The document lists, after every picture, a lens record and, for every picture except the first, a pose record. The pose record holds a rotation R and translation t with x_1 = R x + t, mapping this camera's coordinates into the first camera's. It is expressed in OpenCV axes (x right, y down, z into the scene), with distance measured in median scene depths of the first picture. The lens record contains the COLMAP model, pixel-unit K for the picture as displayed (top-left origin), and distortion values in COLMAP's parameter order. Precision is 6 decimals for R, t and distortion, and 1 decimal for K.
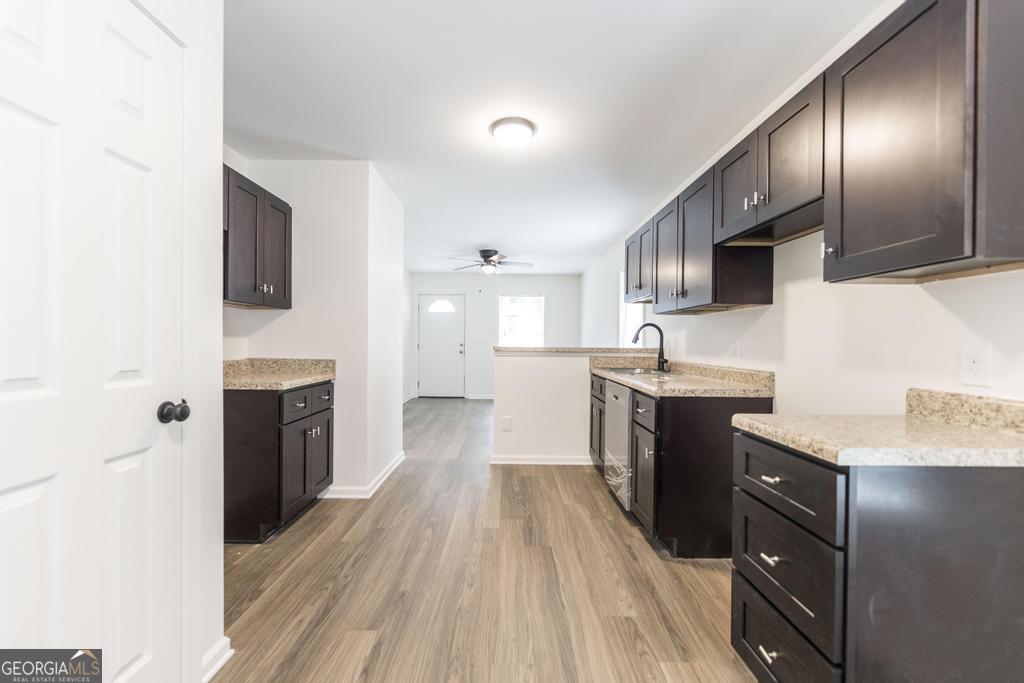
lens RADIAL K [[415.1, 0, 513.2], [0, 415.1, 342.1], [0, 0, 1]] dist [-0.005494, -0.000509]
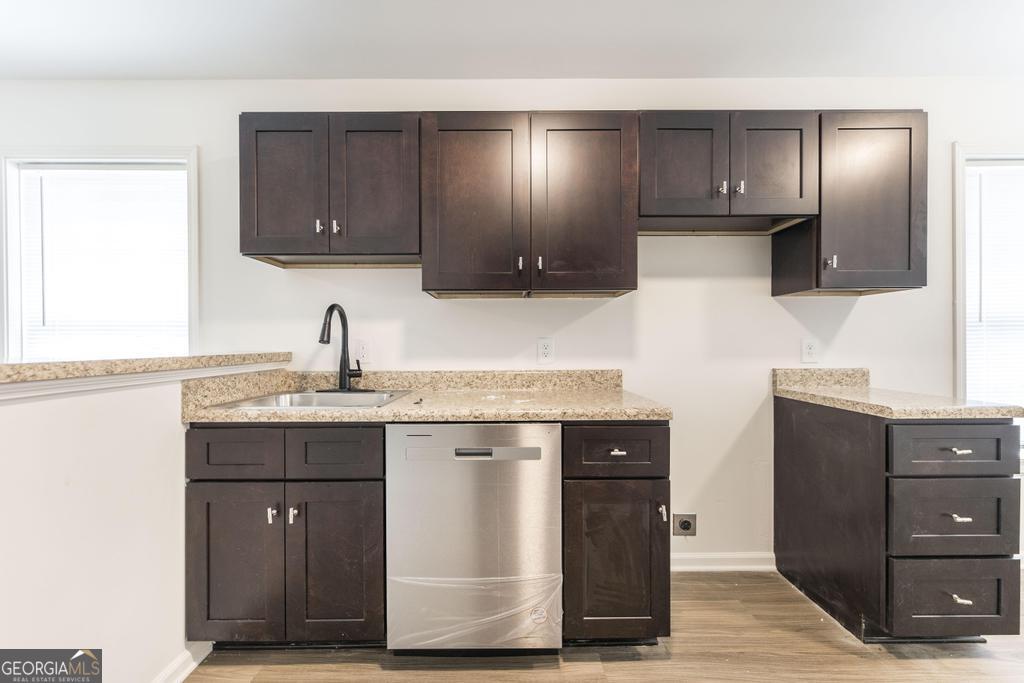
lens RADIAL K [[415.1, 0, 514.2], [0, 415.1, 340.4], [0, 0, 1]] dist [-0.005494, -0.000509]
pose [[0.012678, -0.054590, 0.998428, -0.318144], [0.005488, 0.998497, 0.054524, -0.046085], [-0.999905, 0.004788, 0.012959, 1.307148]]
